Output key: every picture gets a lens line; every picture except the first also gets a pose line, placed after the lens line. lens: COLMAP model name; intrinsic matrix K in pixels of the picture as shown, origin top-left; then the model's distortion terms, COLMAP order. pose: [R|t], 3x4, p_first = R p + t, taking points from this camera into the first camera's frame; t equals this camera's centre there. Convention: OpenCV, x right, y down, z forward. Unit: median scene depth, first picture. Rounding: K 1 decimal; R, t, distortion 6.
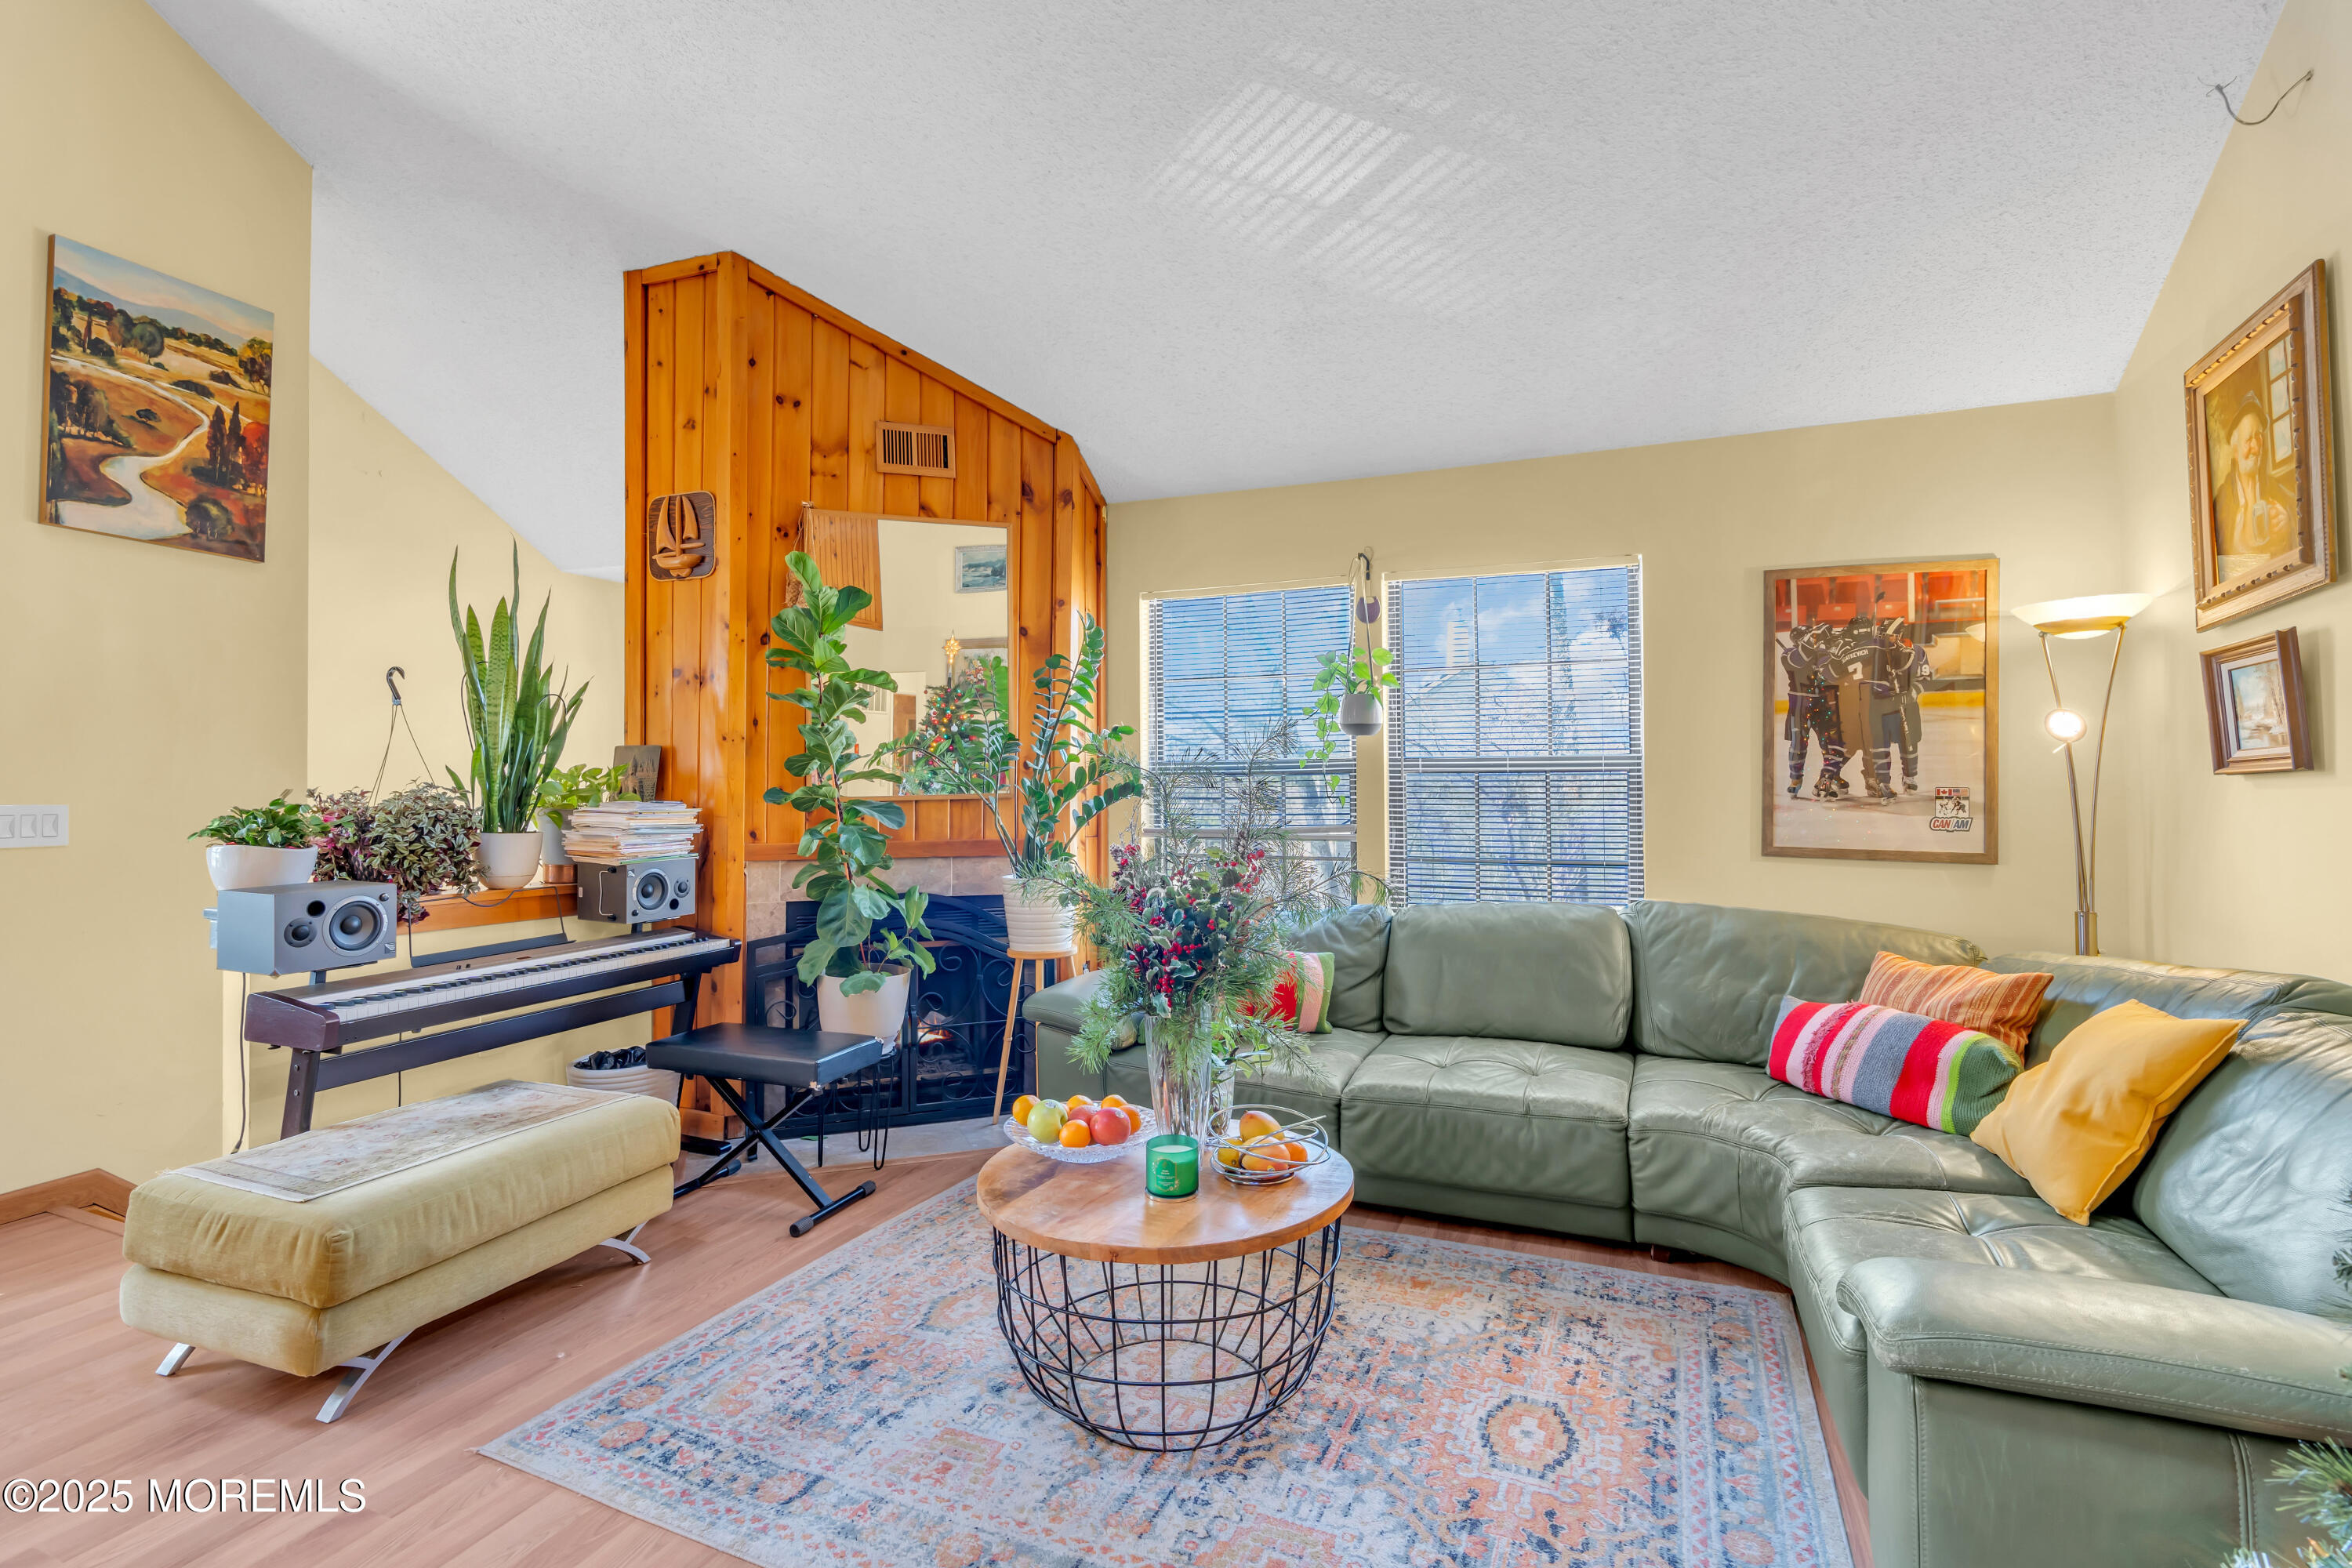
lens RADIAL K [[1056.1, 0, 1195.0], [0, 1056.1, 783.9], [0, 0, 1]] dist [-0.009986, 0.000942]
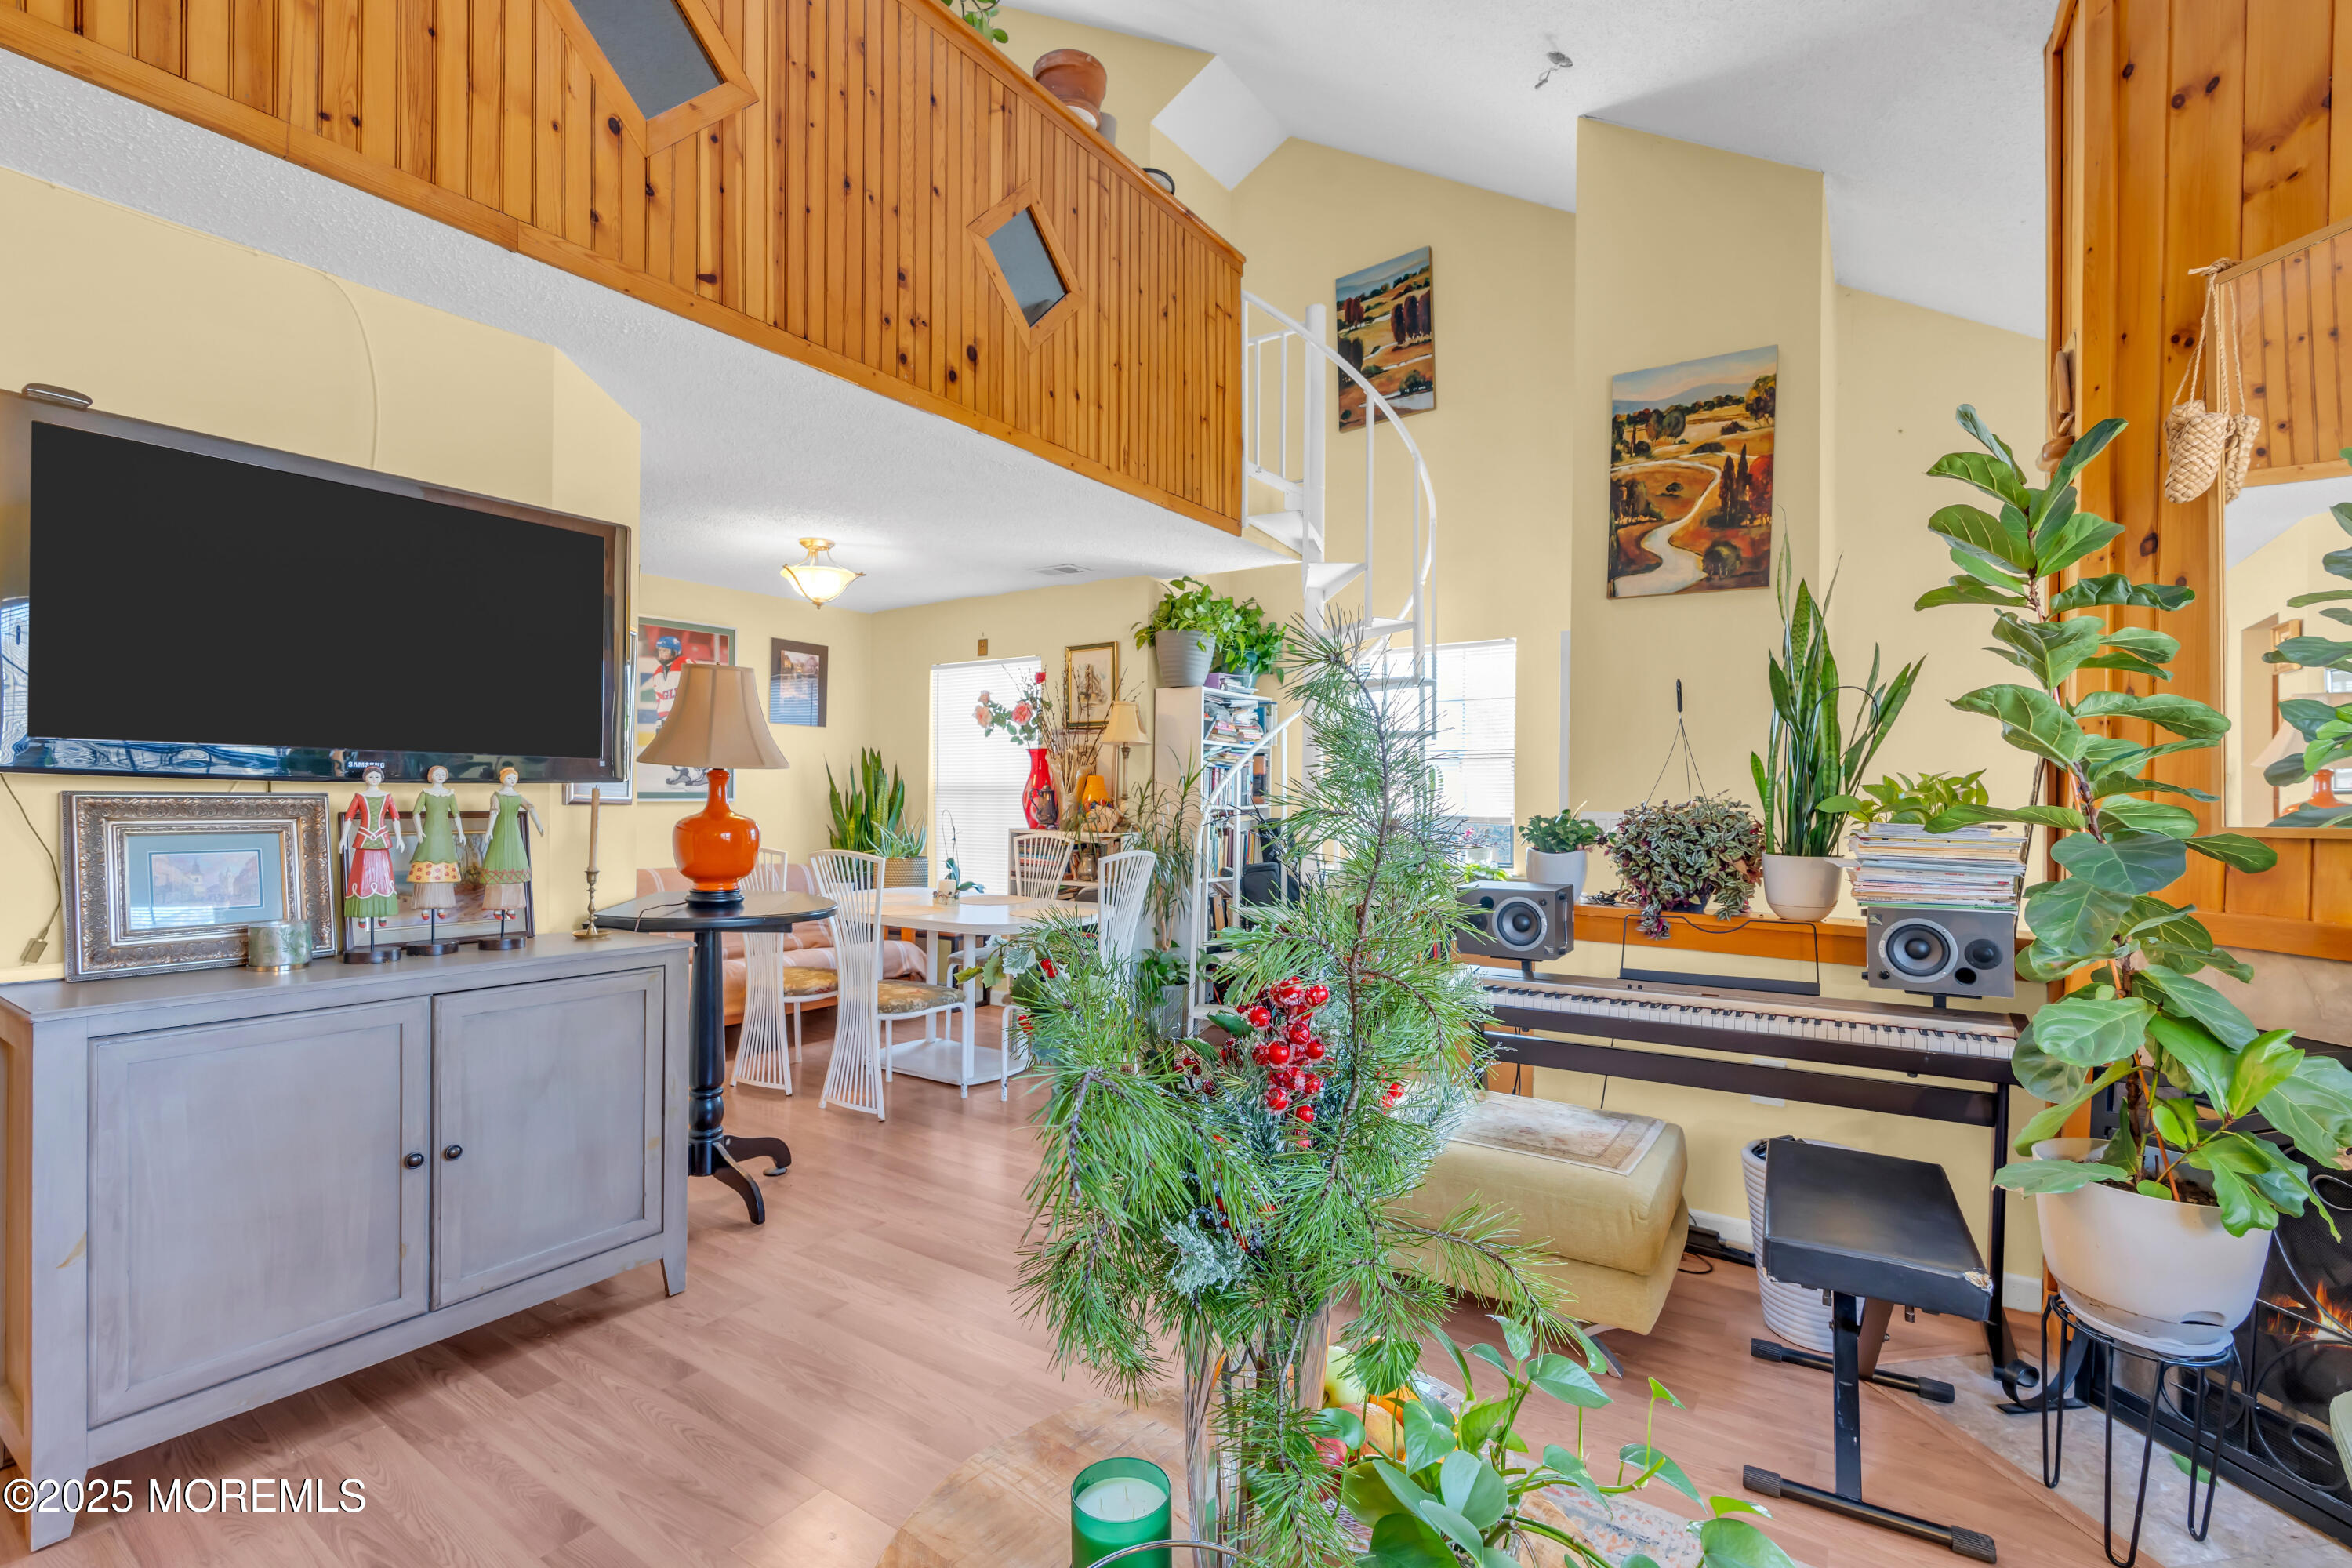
lens RADIAL K [[1056.1, 0, 1190.9], [0, 1056.1, 805.7], [0, 0, 1]] dist [-0.009986, 0.000942]
pose [[-0.201446, 0.009196, -0.979456, 0.283041], [0.000199, 0.999956, 0.009348, -0.000786], [0.979500, 0.001688, -0.201439, 0.682837]]
